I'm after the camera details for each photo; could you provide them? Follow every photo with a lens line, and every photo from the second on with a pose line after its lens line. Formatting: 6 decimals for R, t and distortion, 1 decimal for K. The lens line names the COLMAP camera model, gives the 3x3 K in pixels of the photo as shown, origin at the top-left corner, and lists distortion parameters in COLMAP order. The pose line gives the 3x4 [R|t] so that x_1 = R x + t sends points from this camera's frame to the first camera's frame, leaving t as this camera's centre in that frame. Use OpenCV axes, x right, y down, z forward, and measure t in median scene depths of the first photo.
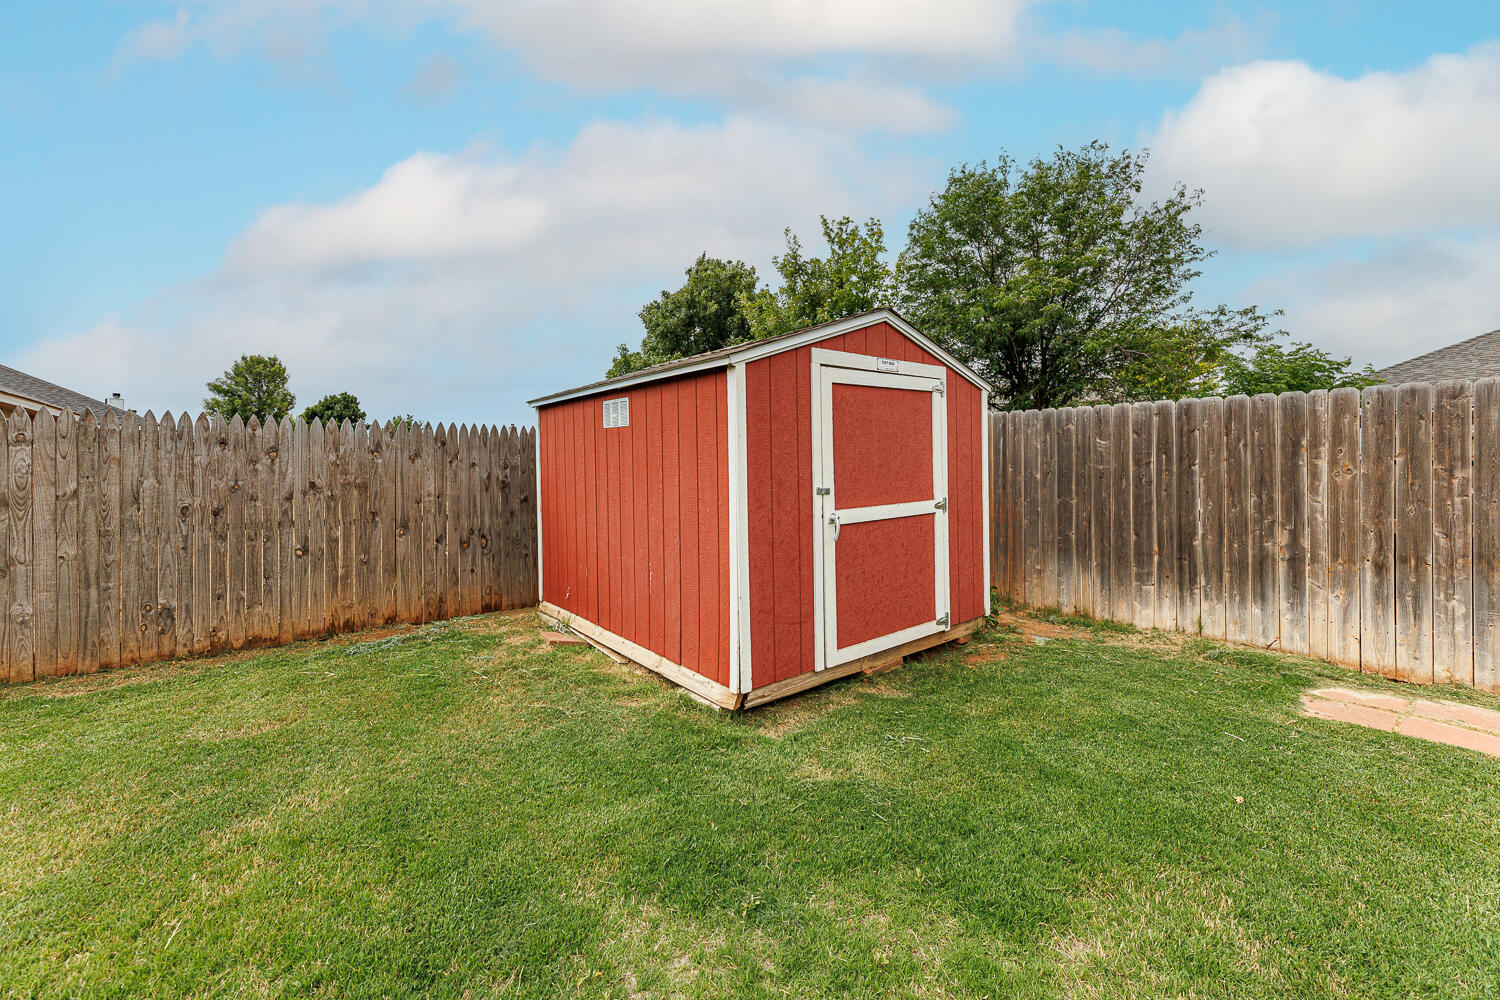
lens RADIAL K [[610.6, 0, 768.6], [0, 610.6, 467.5], [0, 0, 1]] dist [0.001104, 0.000909]
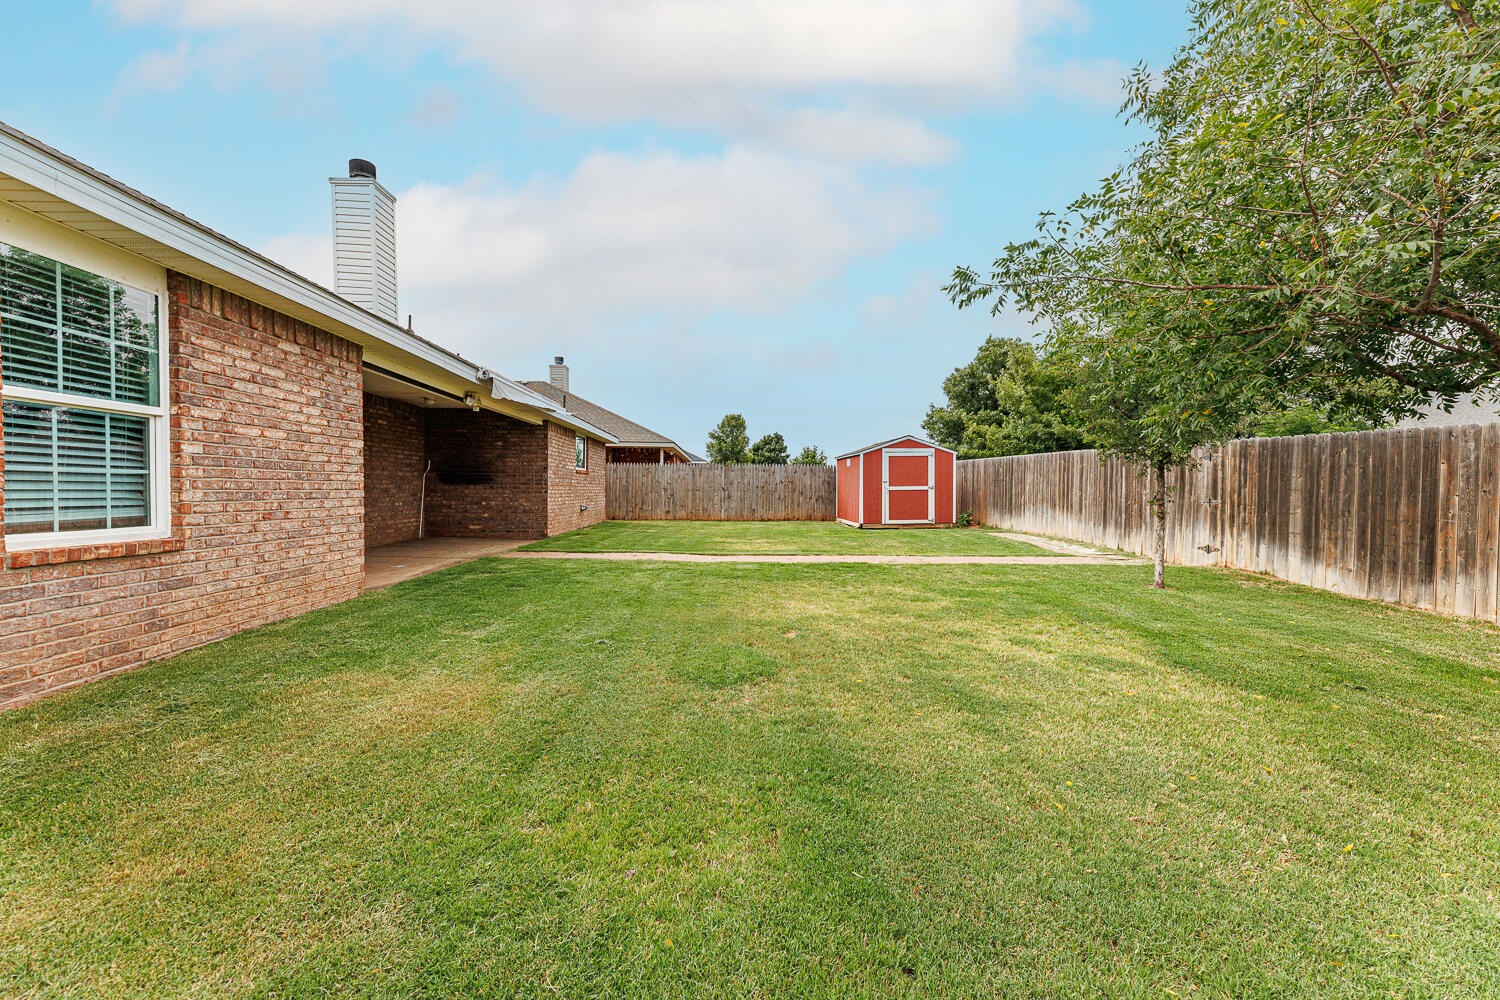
lens RADIAL K [[610.6, 0, 747.6], [0, 610.6, 503.0], [0, 0, 1]] dist [0.001104, 0.000909]
pose [[0.799163, 0.028999, -0.600414, 1.277526], [-0.017410, 0.999533, 0.025103, 0.066032], [0.600862, -0.009609, 0.799295, -2.015583]]
